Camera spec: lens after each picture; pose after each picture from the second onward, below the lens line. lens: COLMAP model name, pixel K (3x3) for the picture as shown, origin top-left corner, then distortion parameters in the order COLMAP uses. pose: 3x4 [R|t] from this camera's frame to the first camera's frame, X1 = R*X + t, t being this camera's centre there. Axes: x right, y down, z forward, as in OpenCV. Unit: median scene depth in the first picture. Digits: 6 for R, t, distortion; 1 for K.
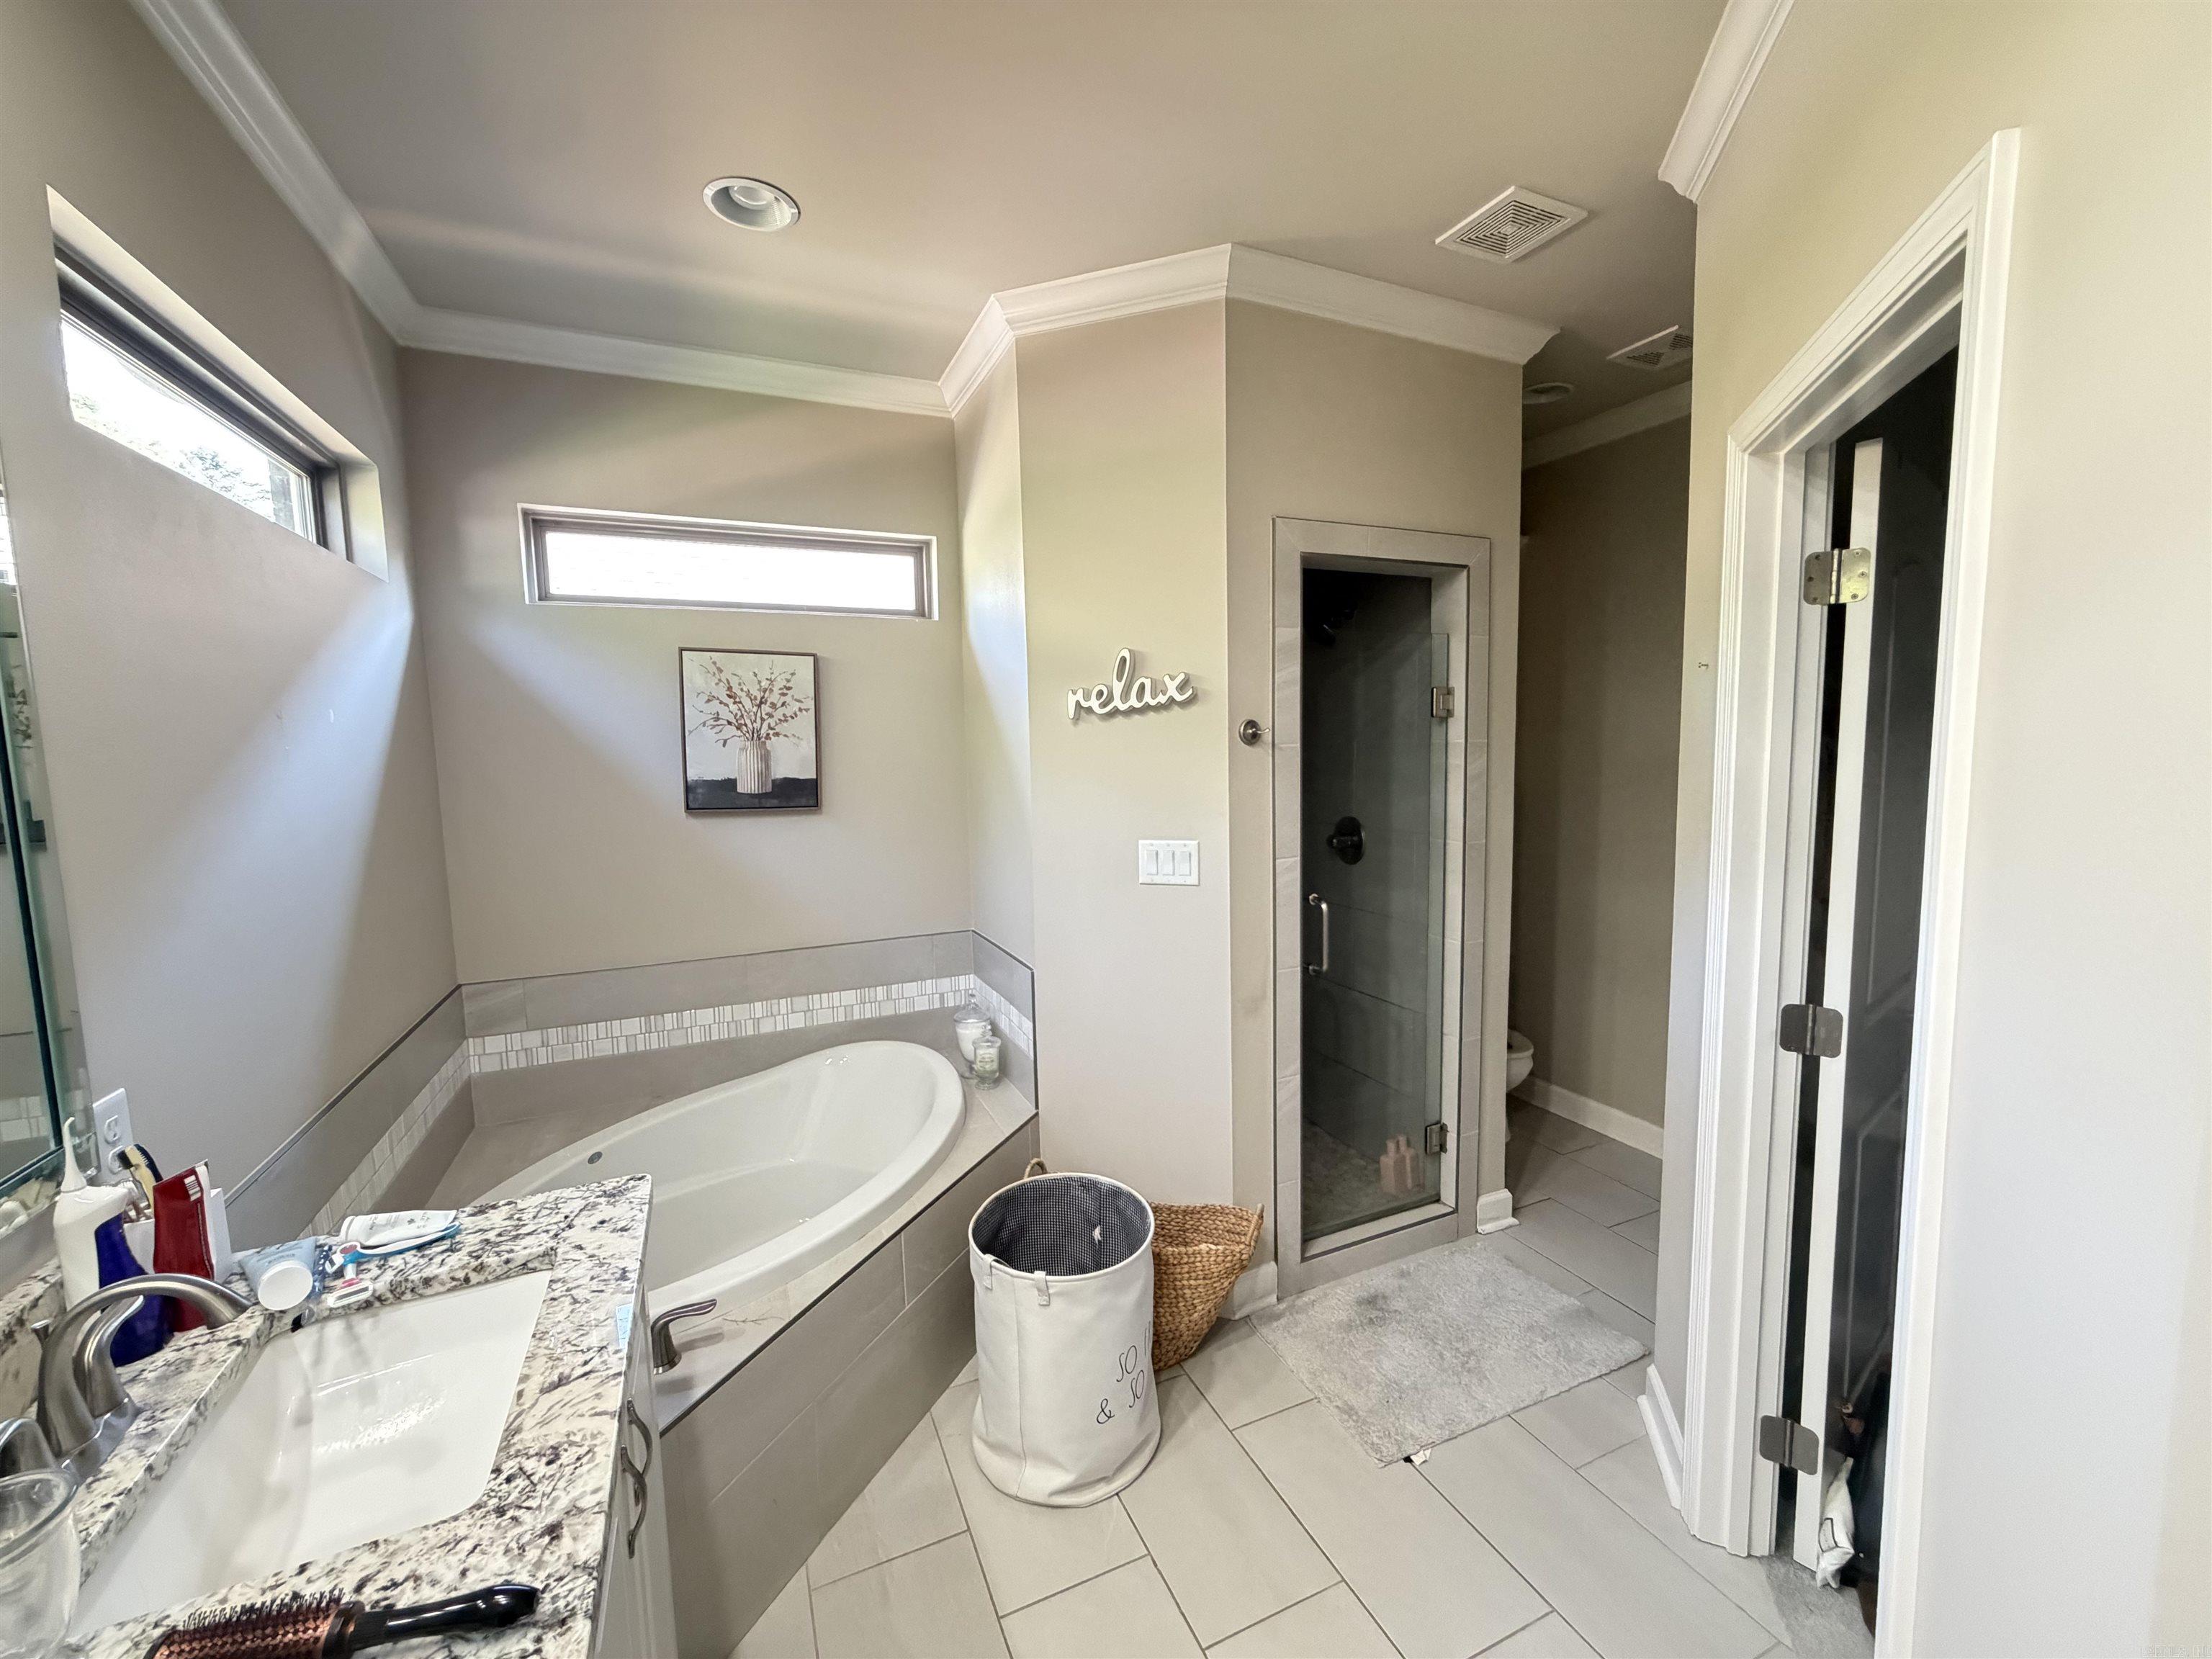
lens RADIAL K [[884.9, 0, 1107.9], [0, 884.9, 831.5], [0, 0, 1]] dist [-0.001039, 0.000340]
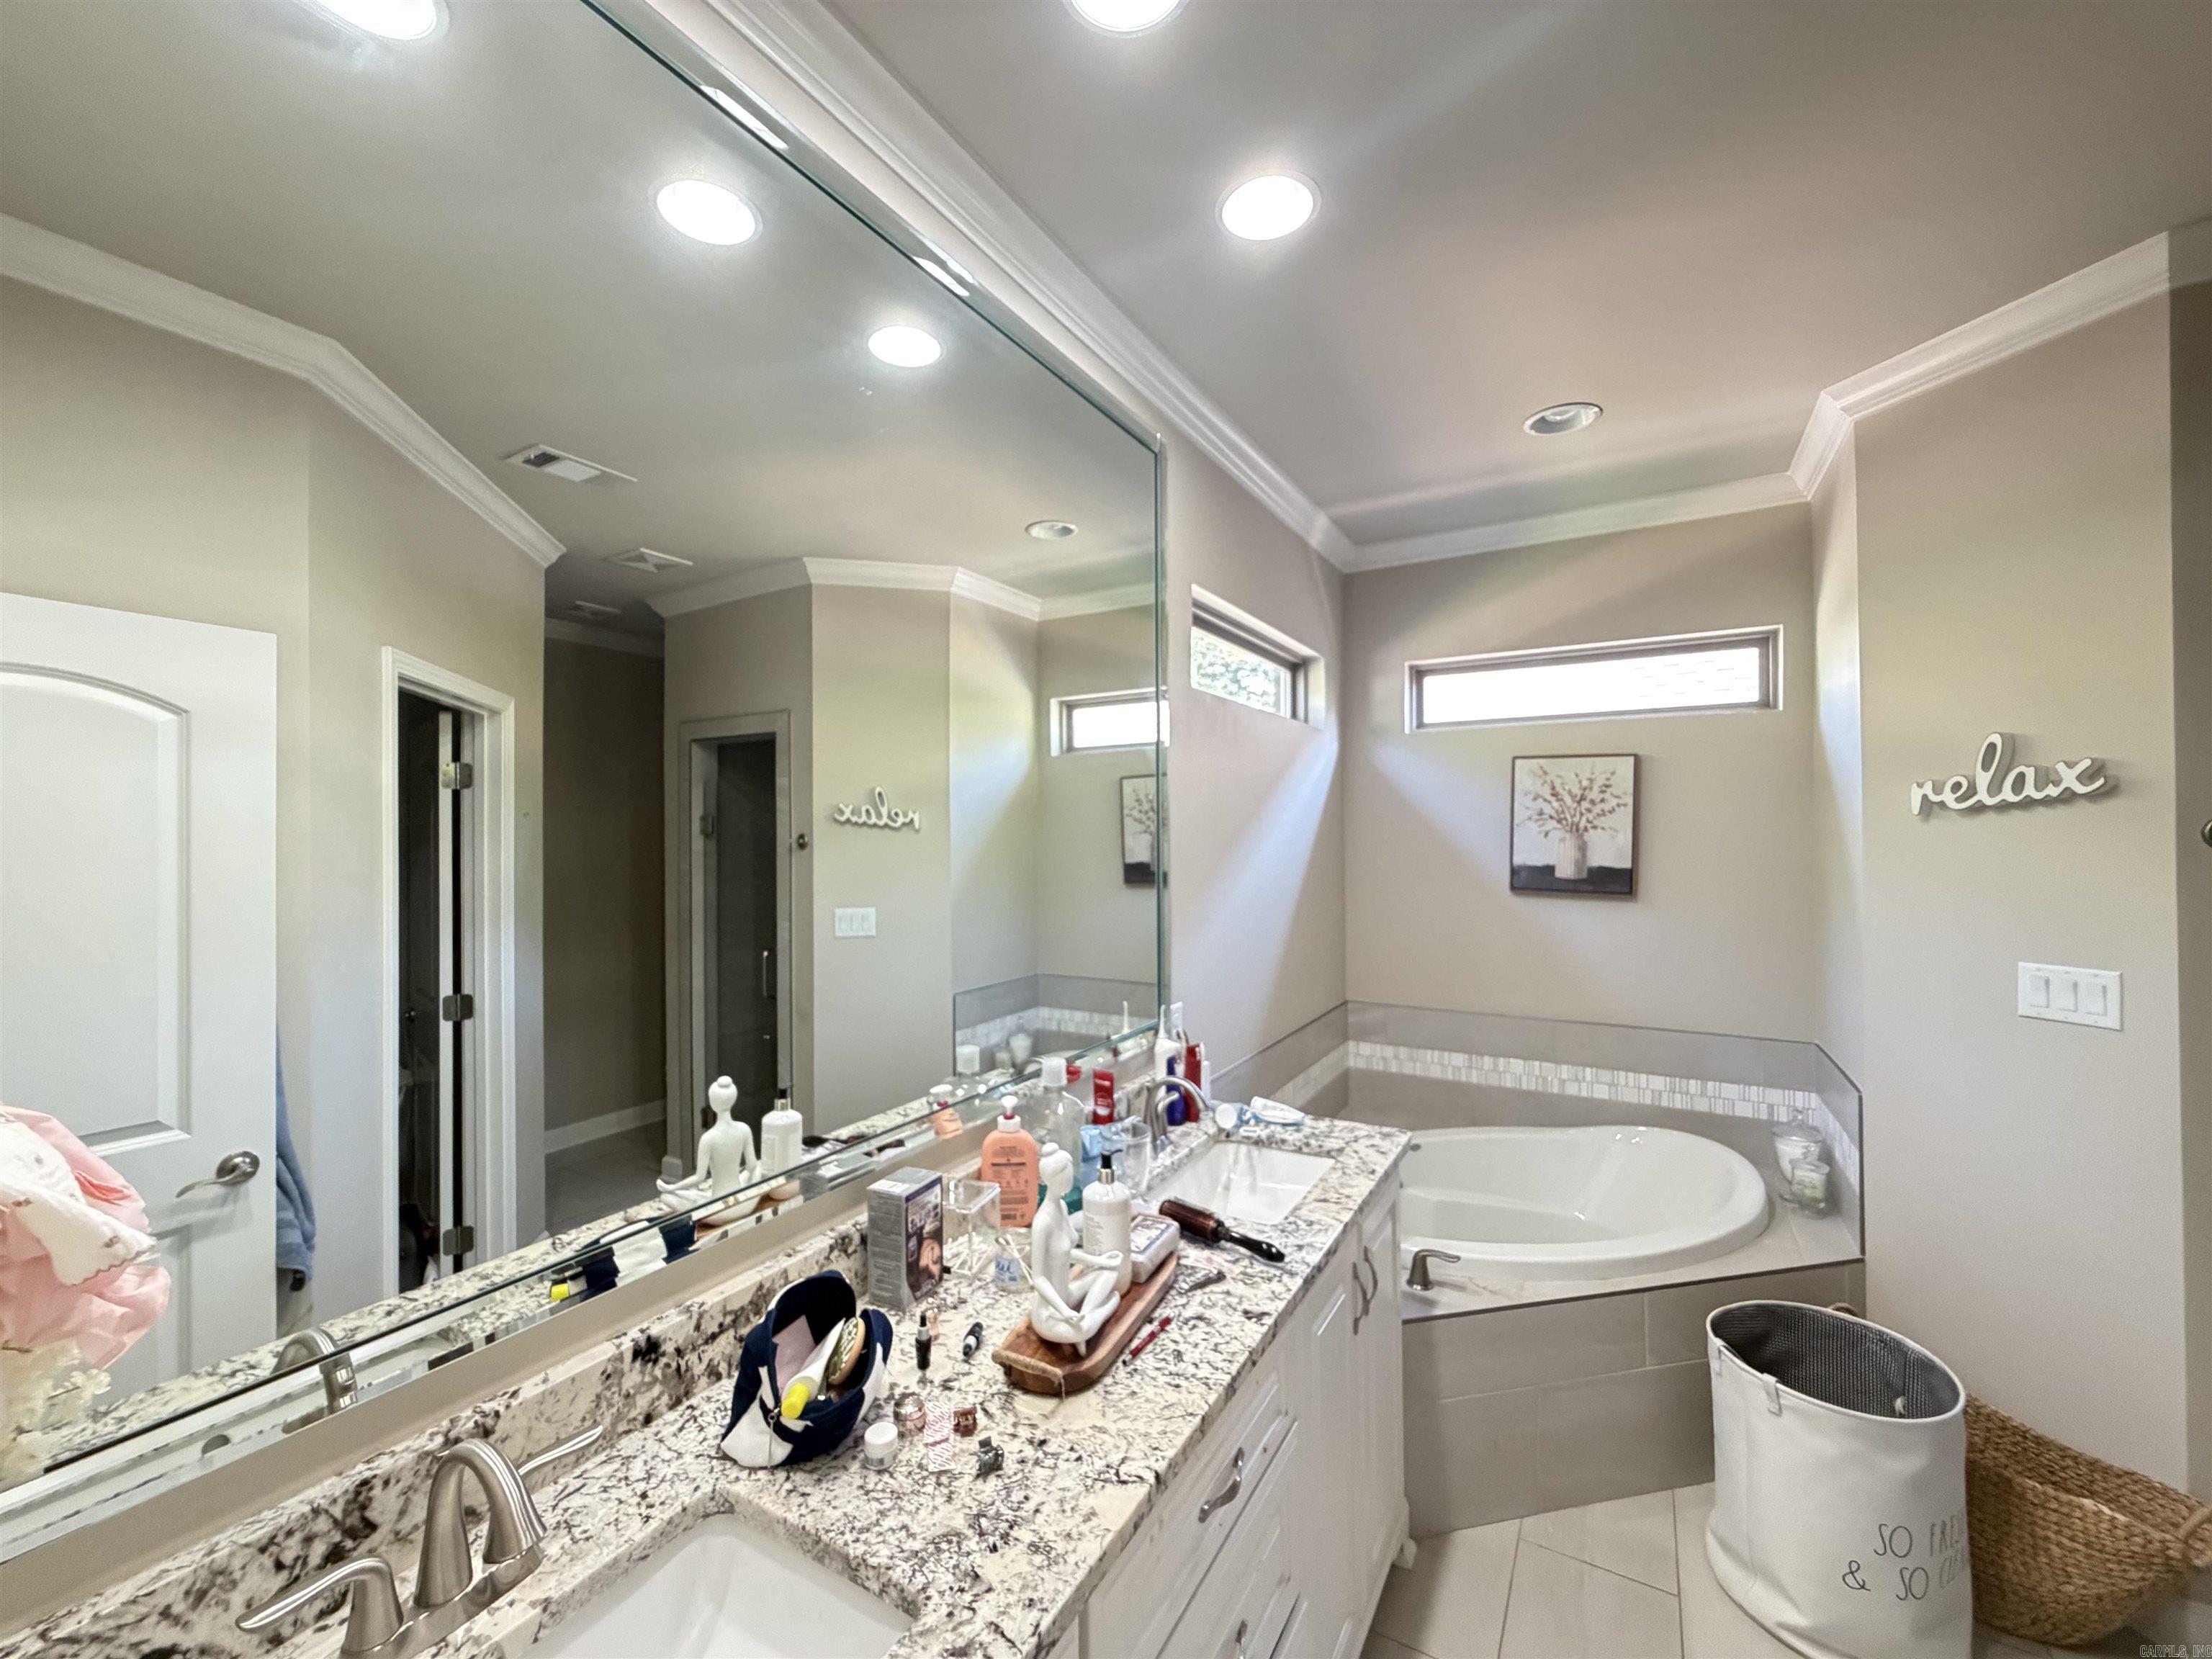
lens RADIAL K [[884.9, 0, 1106.3], [0, 884.9, 832.3], [0, 0, 1]] dist [-0.001039, 0.000340]
pose [[0.577049, 0.013577, -0.816597, 0.219398], [-0.086542, 0.995249, -0.044608, -0.000043], [0.812112, 0.096410, 0.575482, -0.174153]]
